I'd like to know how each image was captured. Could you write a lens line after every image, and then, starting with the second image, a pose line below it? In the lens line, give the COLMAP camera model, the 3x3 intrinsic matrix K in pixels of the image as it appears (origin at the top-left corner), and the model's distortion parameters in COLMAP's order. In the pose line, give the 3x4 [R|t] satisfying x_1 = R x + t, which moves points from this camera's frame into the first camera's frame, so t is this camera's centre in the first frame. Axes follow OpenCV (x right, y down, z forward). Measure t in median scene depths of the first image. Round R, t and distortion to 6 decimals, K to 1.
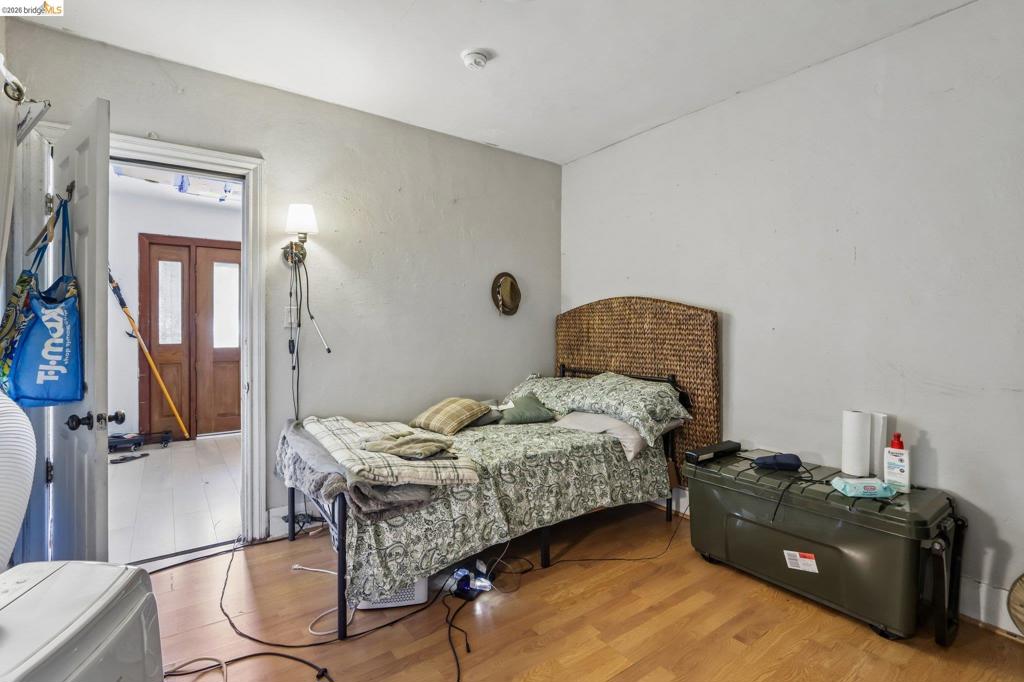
lens RADIAL K [[481.7, 0, 508.4], [0, 481.7, 337.3], [0, 0, 1]] dist [-0.000045, -0.000376]
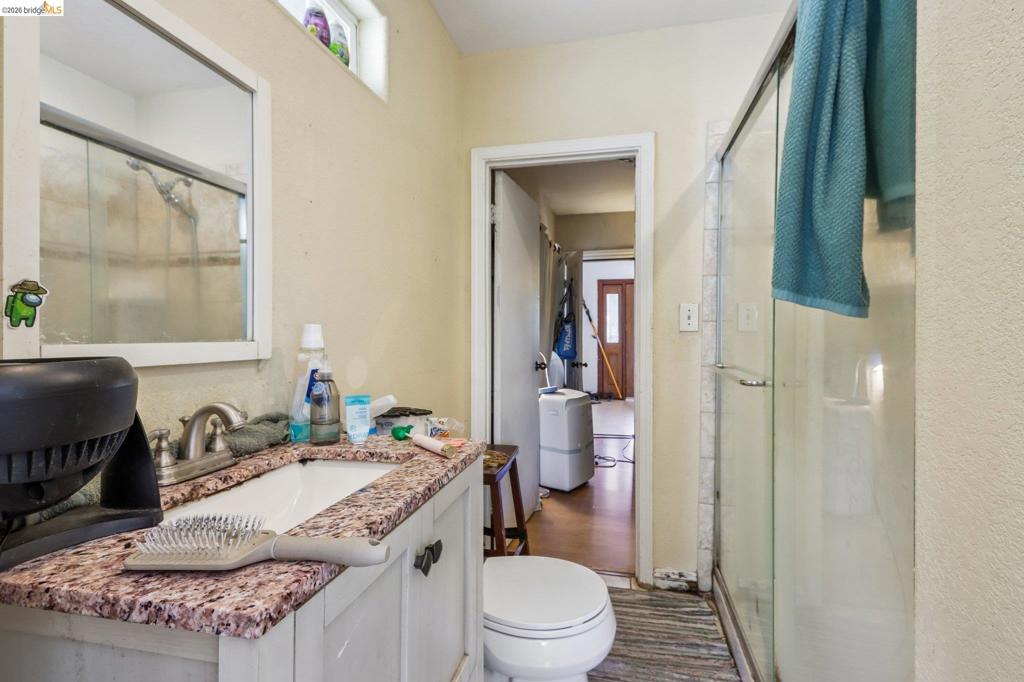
lens RADIAL K [[481.7, 0, 513.0], [0, 481.7, 341.2], [0, 0, 1]] dist [-0.000045, -0.000376]
pose [[0.664861, -0.001219, -0.746966, 0.346633], [-0.001726, 0.999993, -0.003168, 0.016740], [0.746965, 0.003396, 0.664855, -0.406960]]
